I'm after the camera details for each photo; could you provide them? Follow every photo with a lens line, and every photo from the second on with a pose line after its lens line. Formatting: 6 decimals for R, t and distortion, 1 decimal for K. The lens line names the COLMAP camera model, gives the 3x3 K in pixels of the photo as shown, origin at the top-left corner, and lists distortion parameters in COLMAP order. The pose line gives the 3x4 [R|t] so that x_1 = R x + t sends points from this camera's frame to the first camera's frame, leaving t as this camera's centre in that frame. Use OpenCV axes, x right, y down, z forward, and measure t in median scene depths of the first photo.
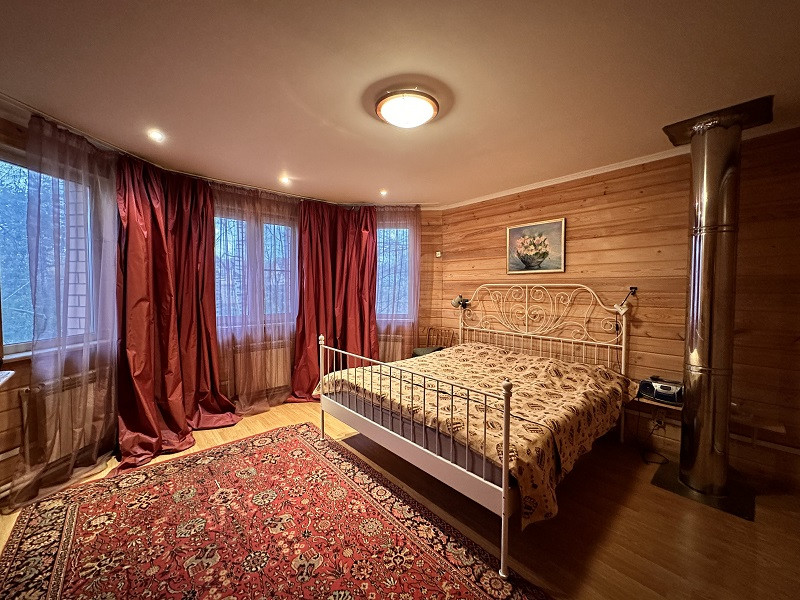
lens RADIAL K [[317.7, 0, 399.2], [0, 317.7, 300.5], [0, 0, 1]] dist [-0.009741, 0.001688]
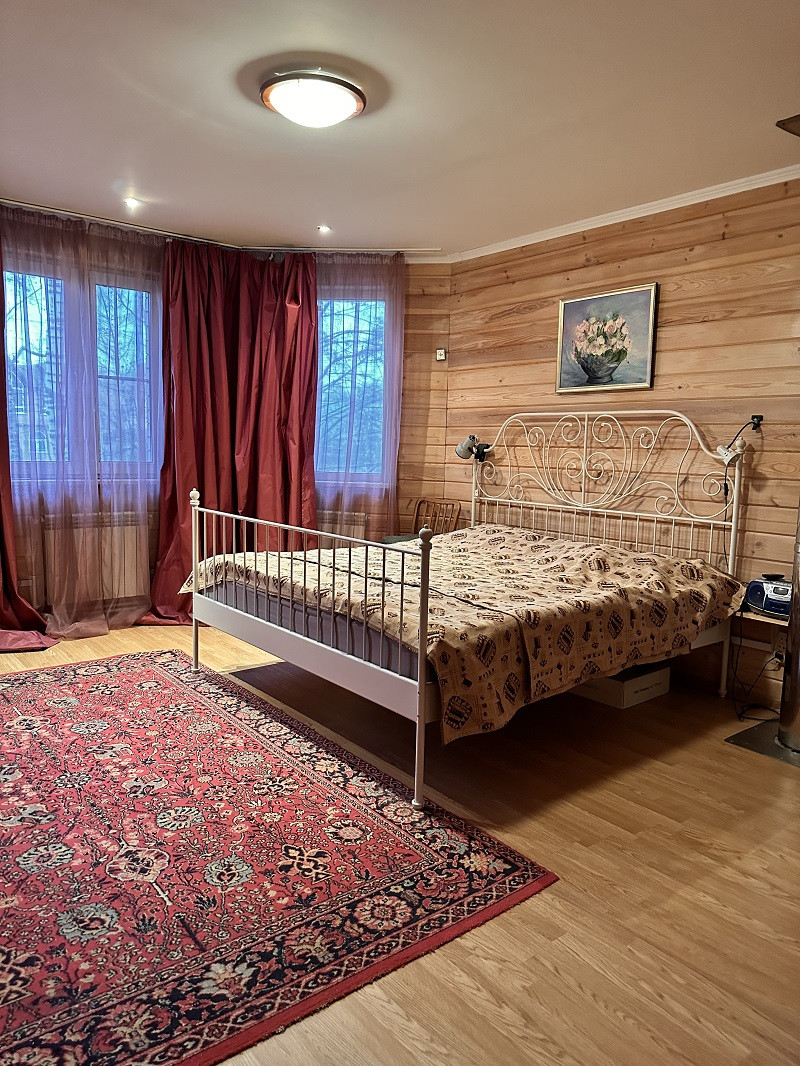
lens RADIAL K [[751.1, 0, 398.2], [0, 751.1, 535.1], [0, 0, 1]] dist [0.052214, -0.069106]
pose [[0.998607, 0.028581, -0.044357, 0.205338], [-0.024956, 0.996465, 0.080213, 0.081082], [0.046493, -0.078995, 0.995790, -0.376426]]
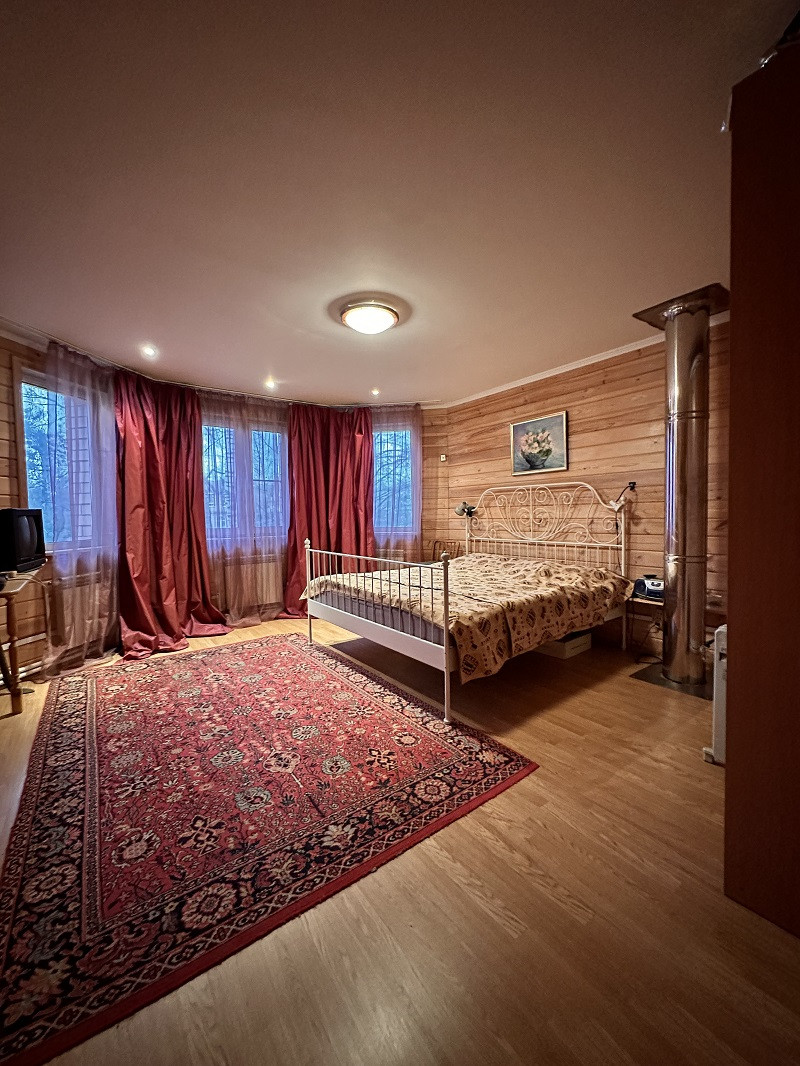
lens RADIAL K [[423.4, 0, 399.0], [0, 423.4, 534.9], [0, 0, 1]] dist [-0.009741, 0.001688]
pose [[0.995711, -0.016780, -0.090983, 0.182552], [0.017696, 0.999800, 0.009273, 0.098430], [0.090809, -0.010844, 0.995809, -0.331523]]
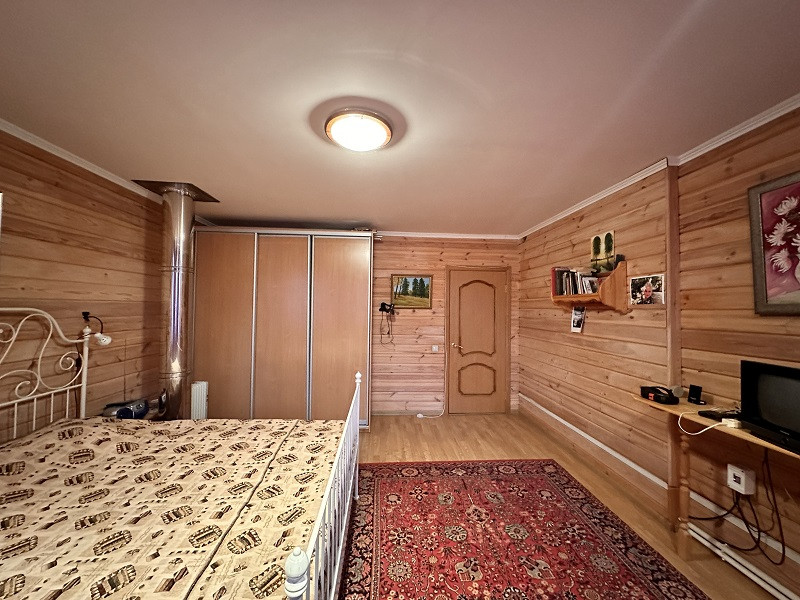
lens RADIAL K [[317.7, 0, 399.1], [0, 317.7, 296.7], [0, 0, 1]] dist [-0.009741, 0.001688]
pose [[-0.785827, 0.007550, 0.618400, -0.491926], [0.009280, 0.999957, -0.000415, -0.081939], [-0.618376, 0.005413, -0.785864, 1.254610]]
